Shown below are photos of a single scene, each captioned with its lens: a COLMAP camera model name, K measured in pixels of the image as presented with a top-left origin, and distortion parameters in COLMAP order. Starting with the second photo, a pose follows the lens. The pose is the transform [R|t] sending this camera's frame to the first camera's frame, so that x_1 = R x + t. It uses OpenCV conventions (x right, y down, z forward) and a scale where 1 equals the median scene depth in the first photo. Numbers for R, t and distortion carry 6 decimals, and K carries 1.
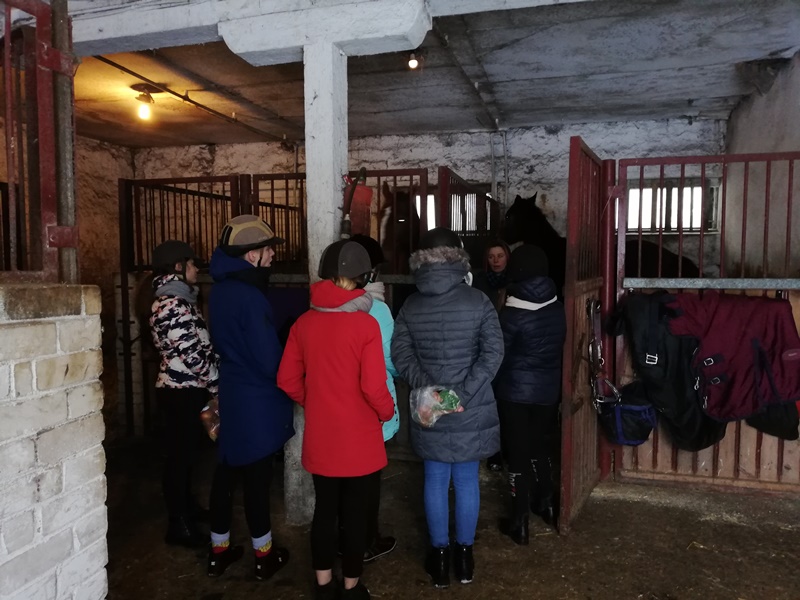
lens RADIAL K [[591.2, 0, 400.0], [0, 591.2, 300.0], [0, 0, 1]] dist [0.087139, -0.150382]
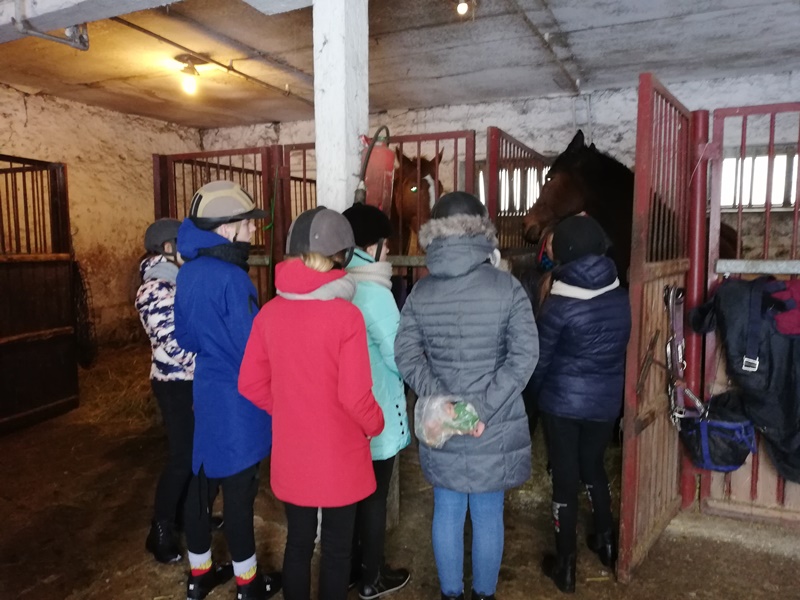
lens RADIAL K [[597.7, 0, 400.0], [0, 597.7, 300.0], [0, 0, 1]] dist [0.002695, 0.008126]
pose [[0.987480, 0.013884, -0.157129, 0.087452], [-0.009973, 0.999621, 0.025655, 0.000058], [0.157426, -0.023766, 0.987245, 0.153783]]
